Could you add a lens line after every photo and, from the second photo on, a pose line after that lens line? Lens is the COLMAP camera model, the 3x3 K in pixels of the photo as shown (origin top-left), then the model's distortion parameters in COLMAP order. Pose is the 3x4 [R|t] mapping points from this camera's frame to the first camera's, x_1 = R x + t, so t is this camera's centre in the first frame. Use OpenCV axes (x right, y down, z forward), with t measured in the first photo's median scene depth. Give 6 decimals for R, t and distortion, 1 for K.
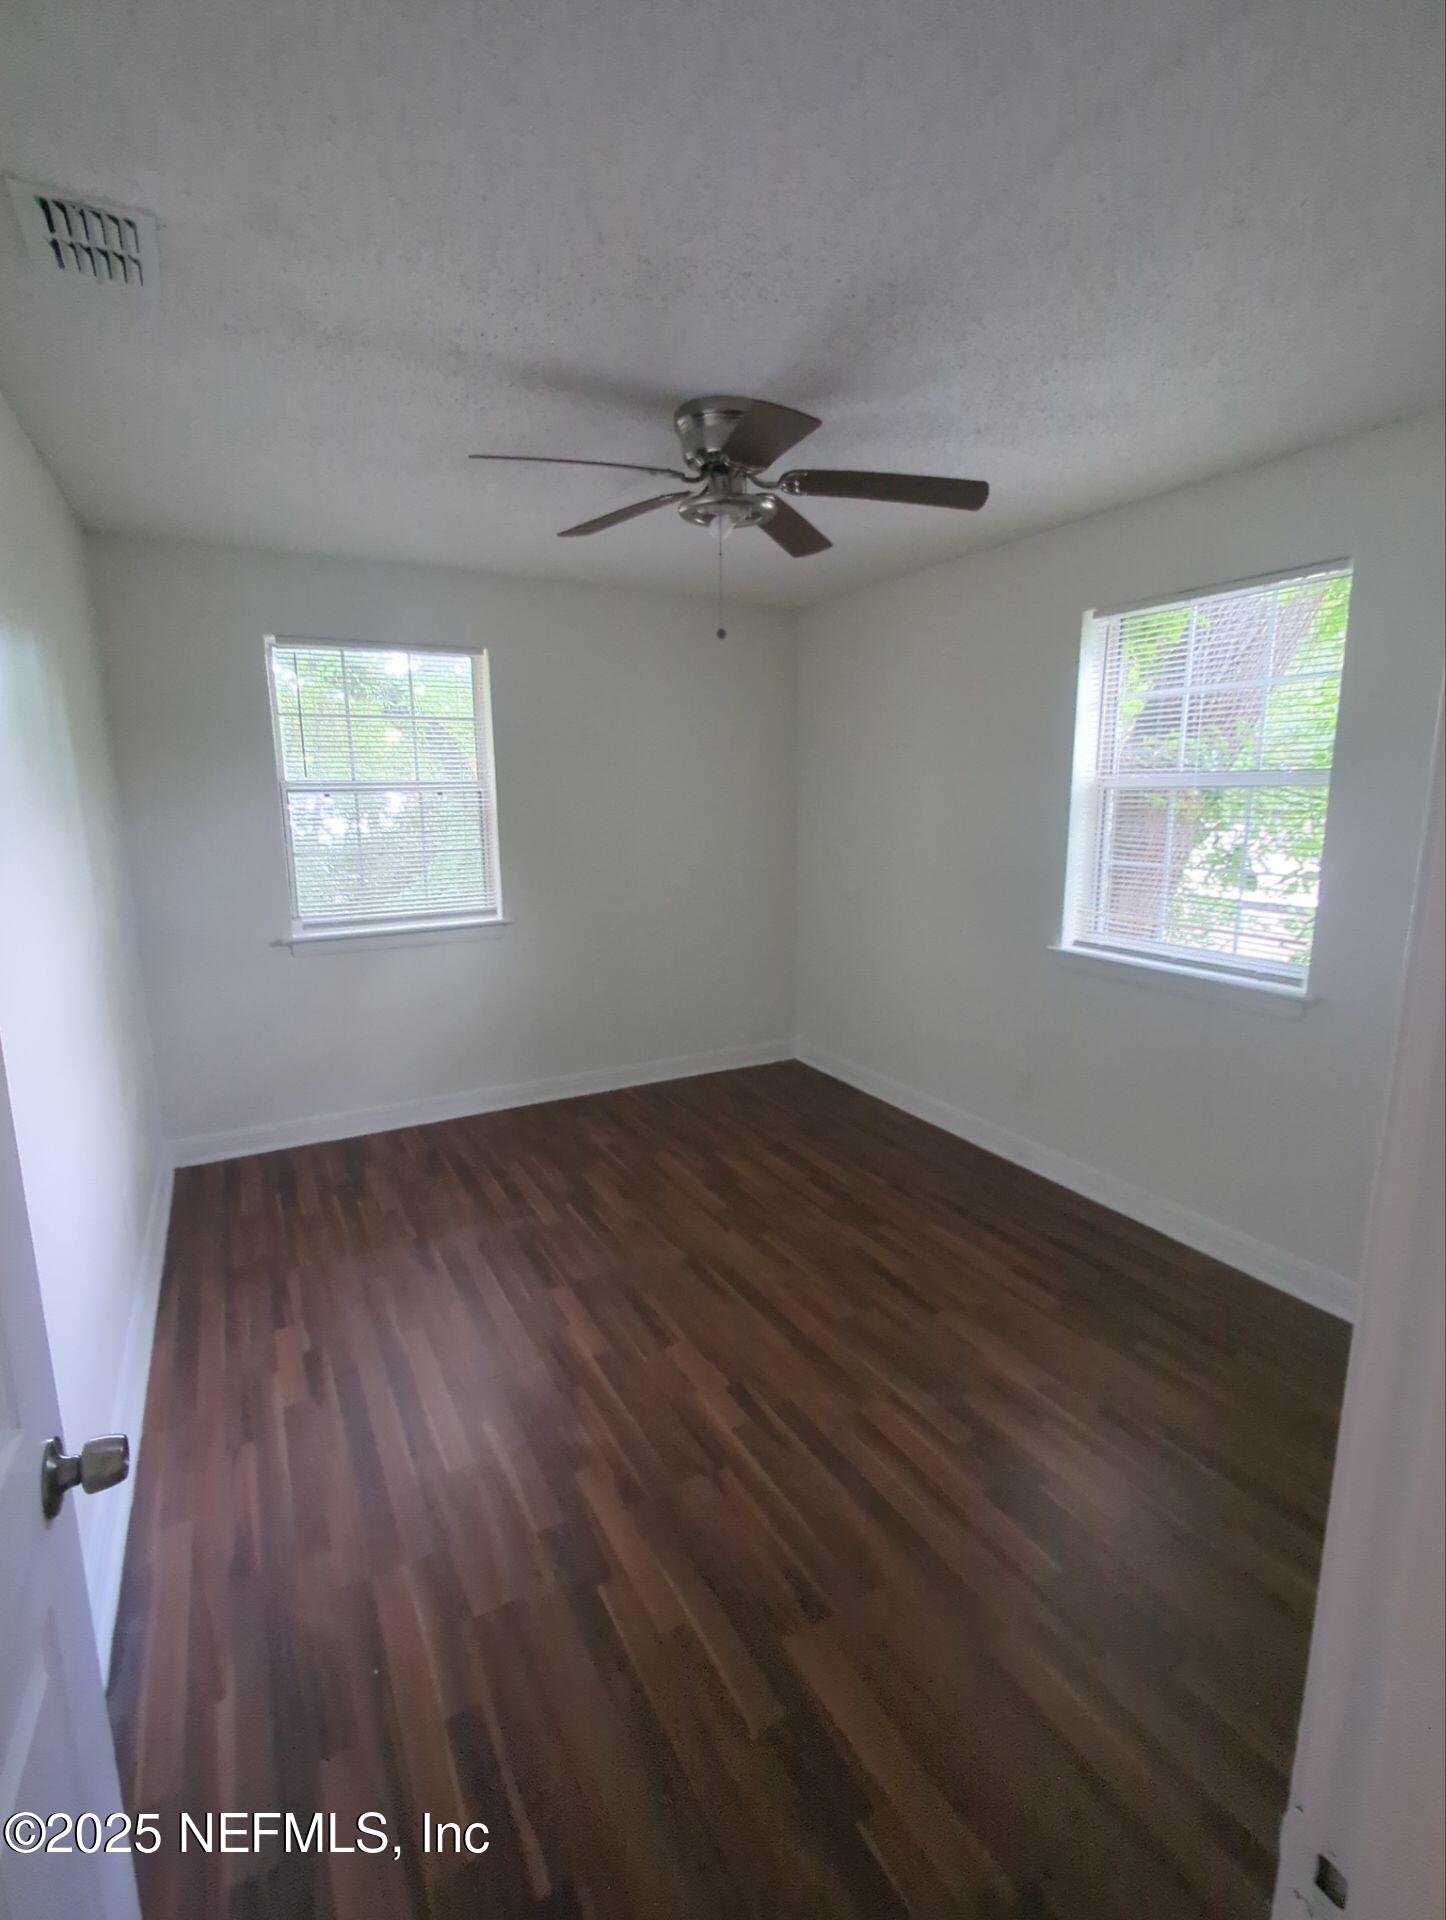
lens RADIAL K [[902.3, 0, 723.0], [0, 902.3, 960.0], [0, 0, 1]] dist [0.004480, -0.000610]
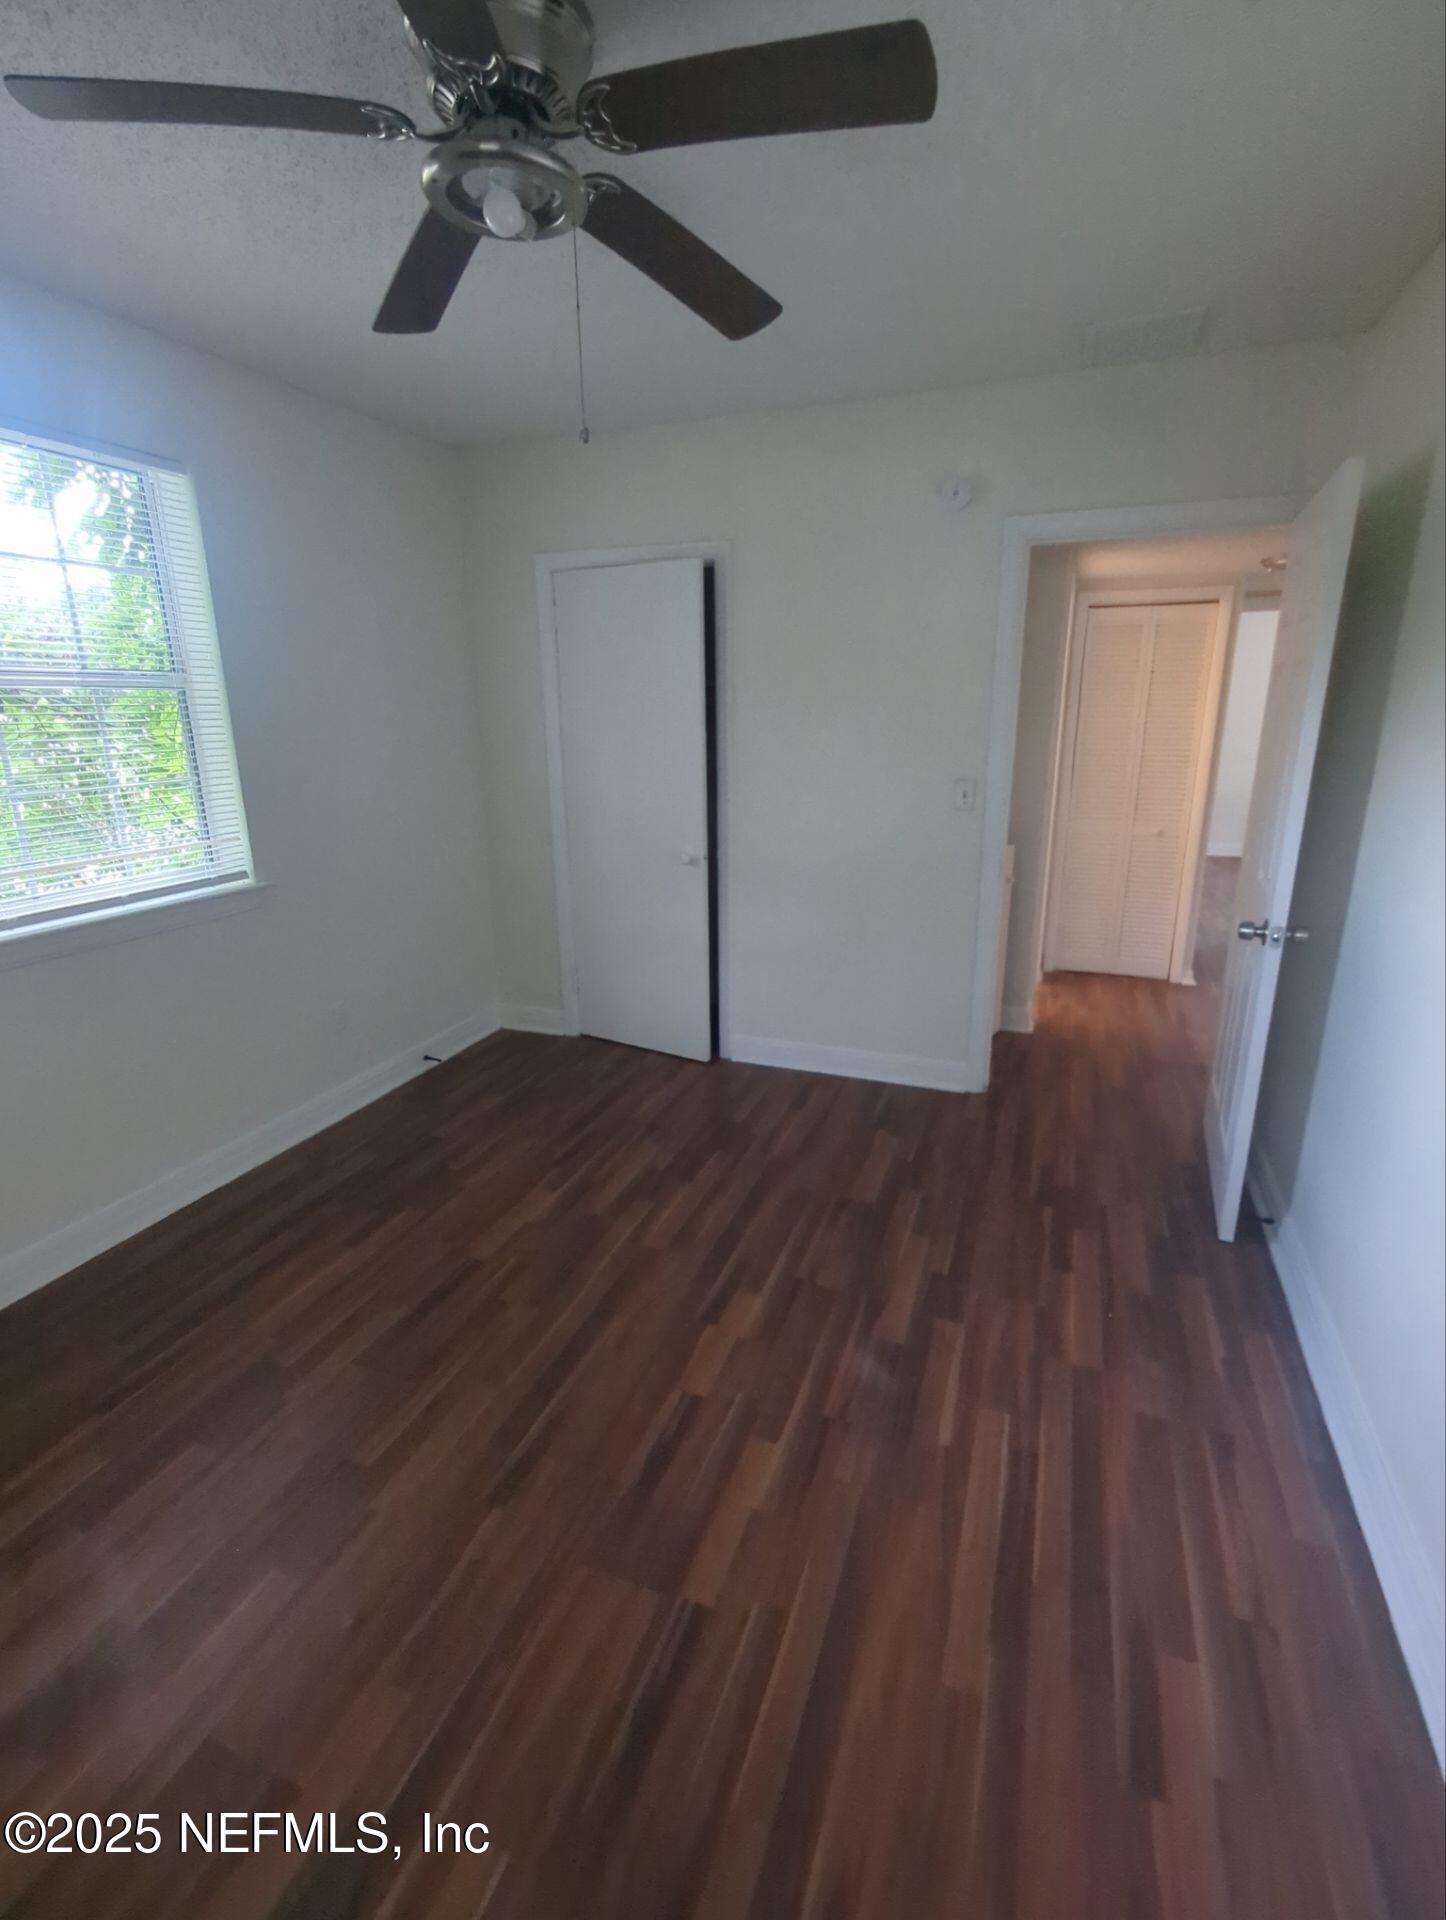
lens RADIAL K [[902.3, 0, 723.0], [0, 902.3, 960.0], [0, 0, 1]] dist [0.004480, -0.000610]
pose [[-0.650727, -0.198008, 0.733040, -0.589248], [0.151885, 0.911945, 0.381165, -0.223661], [-0.743966, 0.359372, -0.563353, 1.317350]]
